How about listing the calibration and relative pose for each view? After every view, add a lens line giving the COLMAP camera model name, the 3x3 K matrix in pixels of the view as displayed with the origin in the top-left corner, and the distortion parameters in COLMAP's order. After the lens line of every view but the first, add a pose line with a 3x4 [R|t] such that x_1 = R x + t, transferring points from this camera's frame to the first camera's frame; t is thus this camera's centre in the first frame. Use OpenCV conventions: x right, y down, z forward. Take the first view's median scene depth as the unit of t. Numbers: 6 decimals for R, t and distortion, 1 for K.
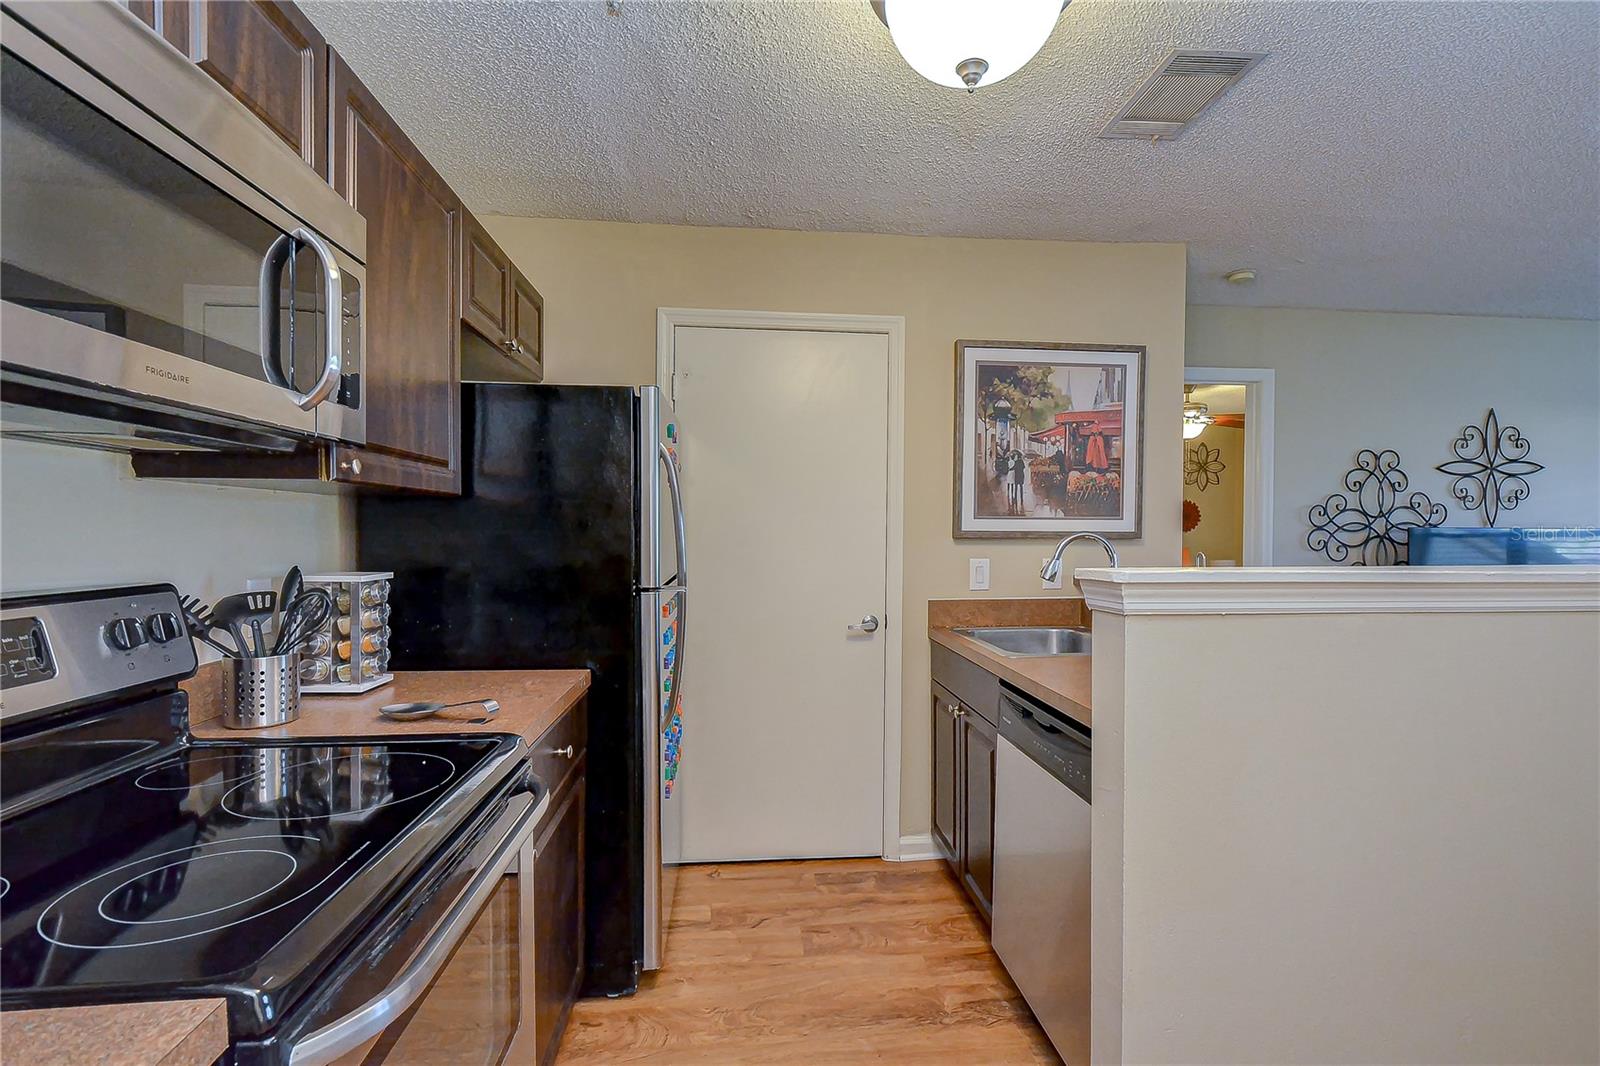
lens RADIAL K [[733.6, 0, 813.1], [0, 733.6, 548.3], [0, 0, 1]] dist [0.009075, -0.008818]
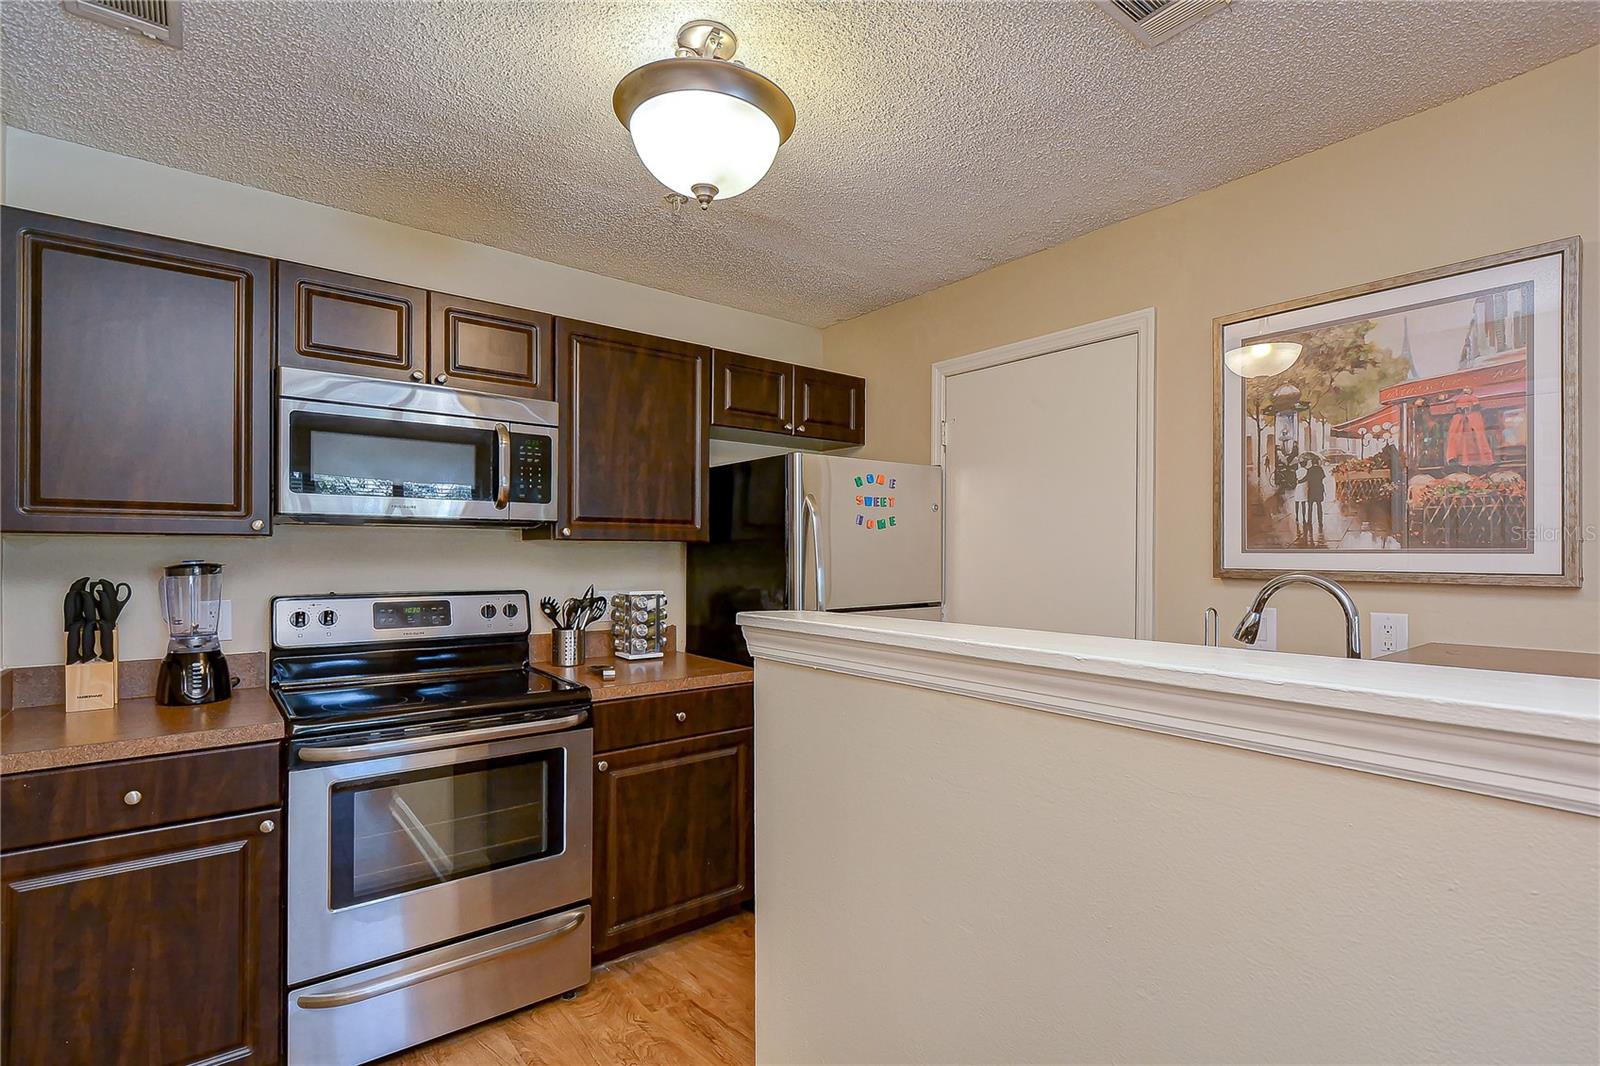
lens RADIAL K [[751.4, 0, 808.0], [0, 751.4, 553.4], [0, 0, 1]] dist [0.001420, -0.001052]
pose [[0.542304, -0.001851, -0.840180, 0.609178], [-0.021041, 0.999654, -0.015783, -0.017940], [0.839919, 0.026238, 0.542078, 0.220504]]
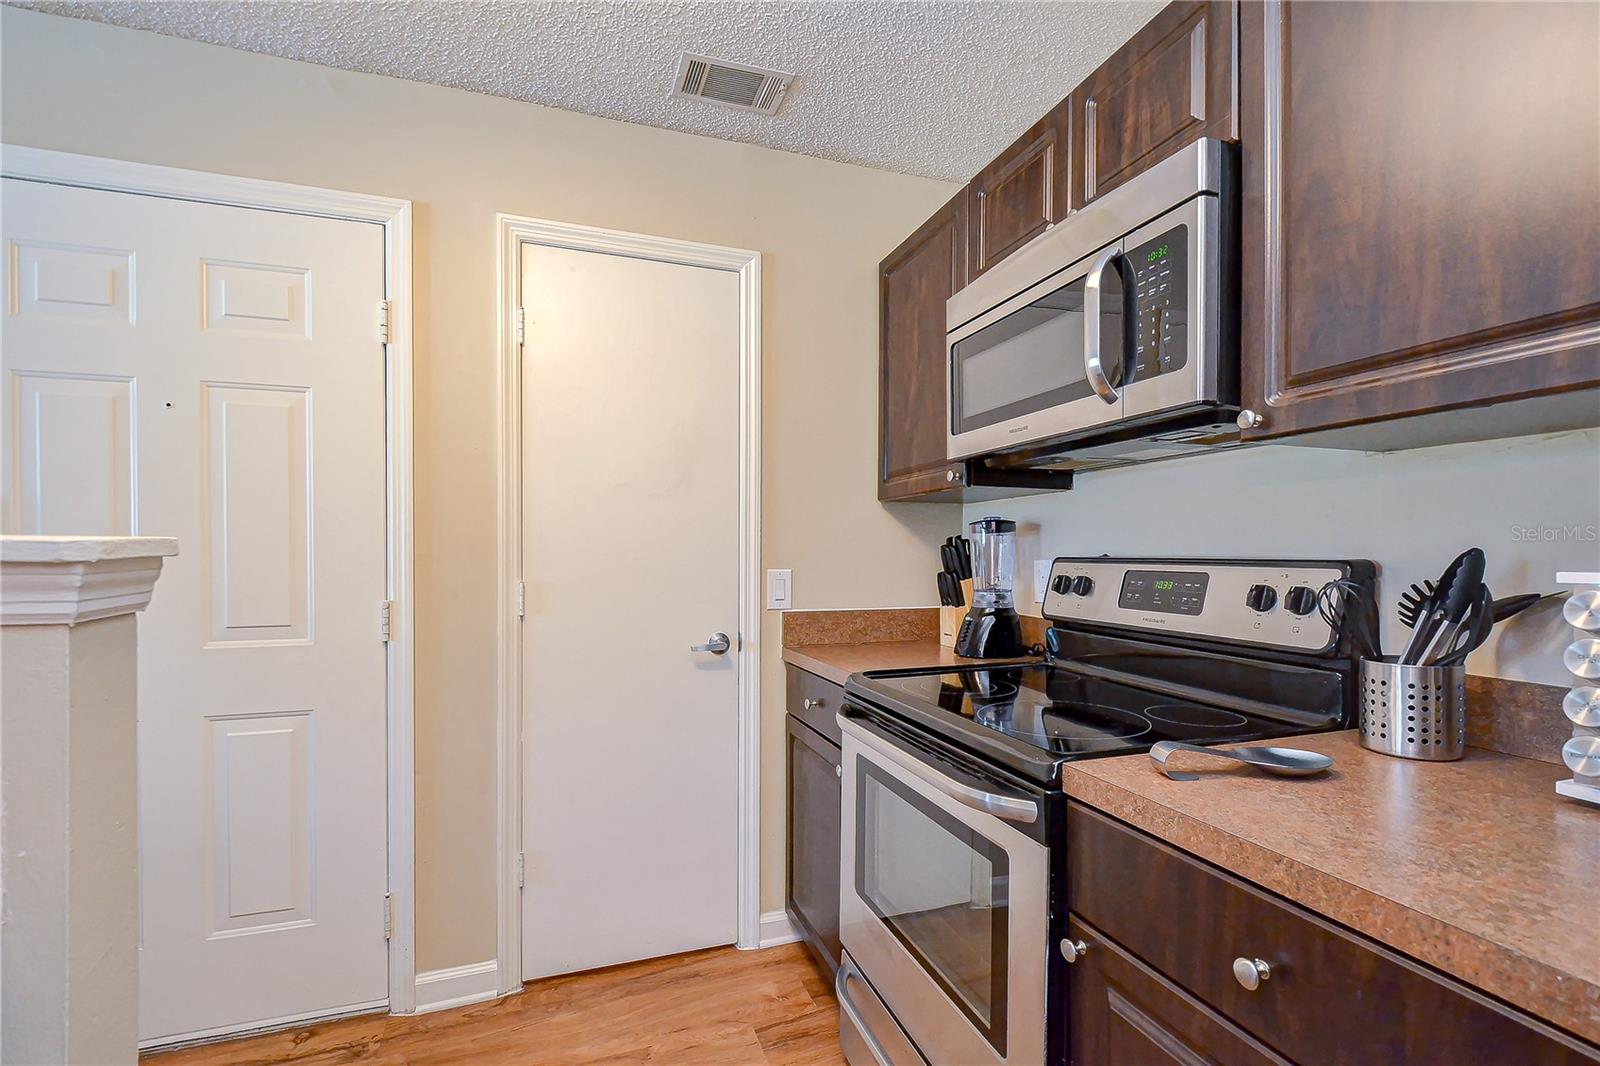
lens RADIAL K [[734.4, 0, 809.3], [0, 734.4, 555.0], [0, 0, 1]] dist [0.010250, -0.007926]
pose [[-0.971783, -0.003892, -0.235845, 0.017015], [-0.010155, 0.999627, 0.025349, 0.010004], [0.235658, 0.027029, -0.971460, 0.771237]]
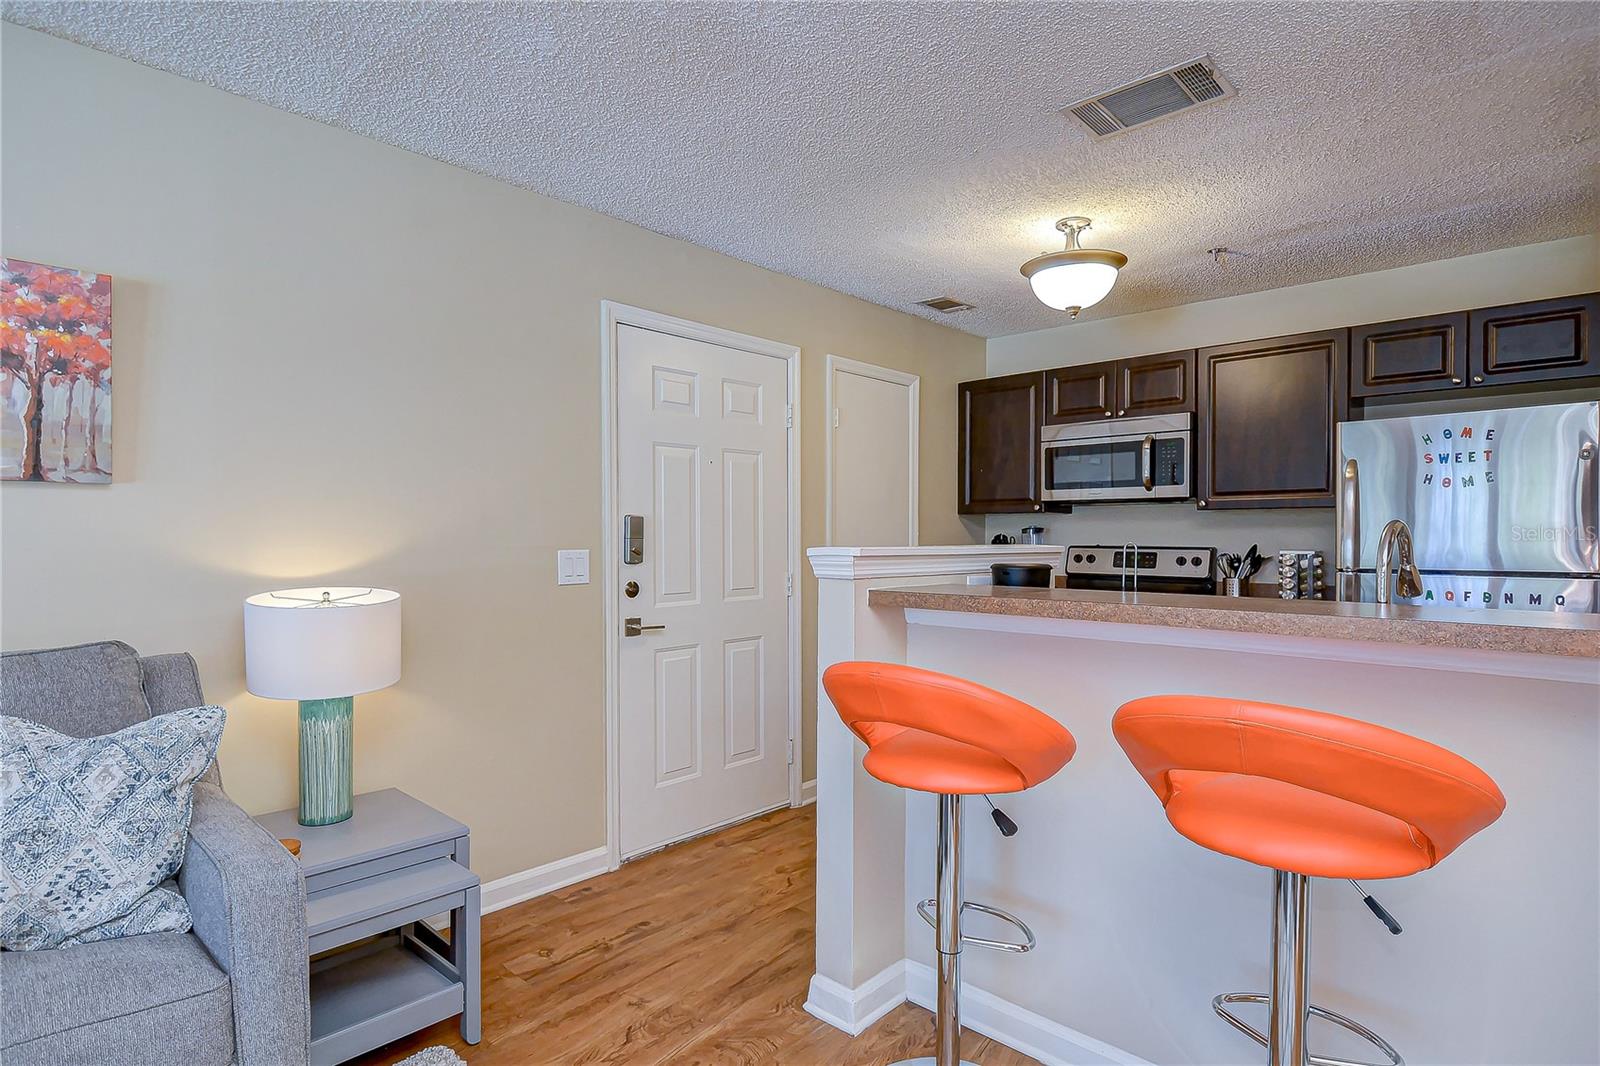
lens RADIAL K [[834.1, 0, 822.9], [0, 834.1, 541.9], [0, 0, 1]] dist [0.003069, -0.010156]
pose [[-0.744014, 0.002095, -0.668161, 1.070593], [-0.018703, 0.999538, 0.023961, -0.010672], [0.667902, 0.030324, -0.743631, 1.055463]]
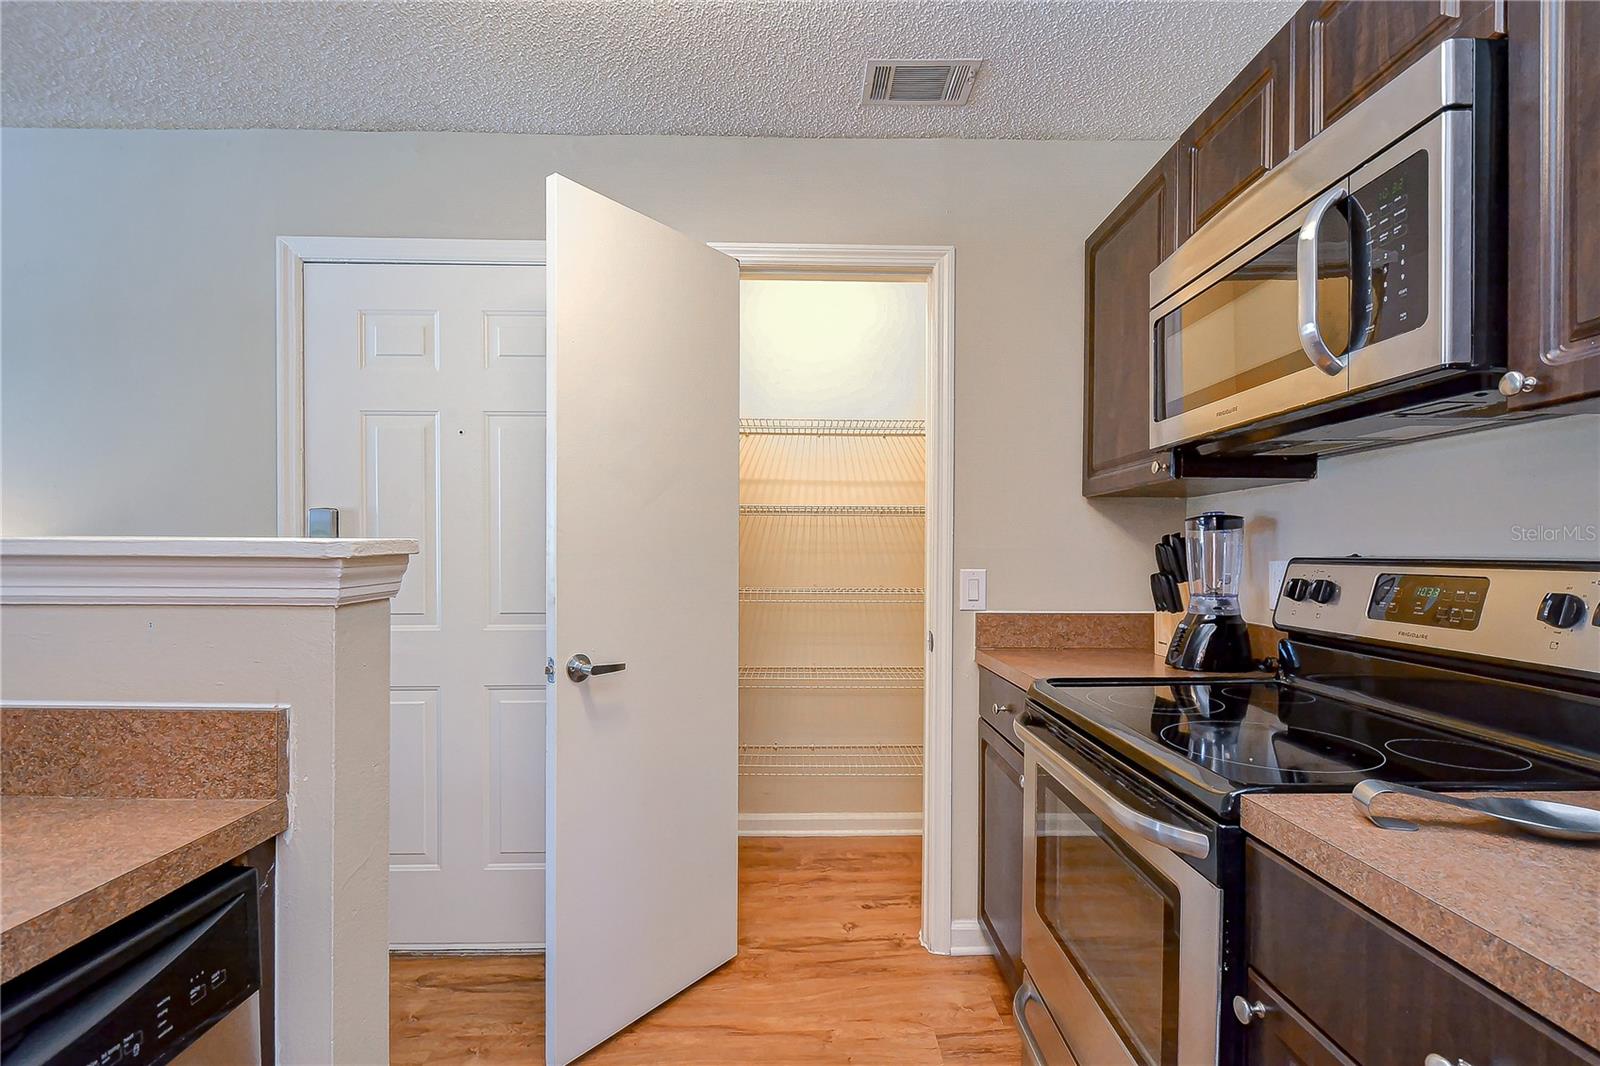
lens RADIAL K [[734.4, 0, 809.3], [0, 734.4, 555.0], [0, 0, 1]] dist [0.010250, -0.007926]
pose [[-0.996833, -0.005852, 0.079305, -0.028781], [-0.003657, 0.999607, 0.027799, 0.009994], [-0.079436, 0.027421, -0.996463, 0.777017]]
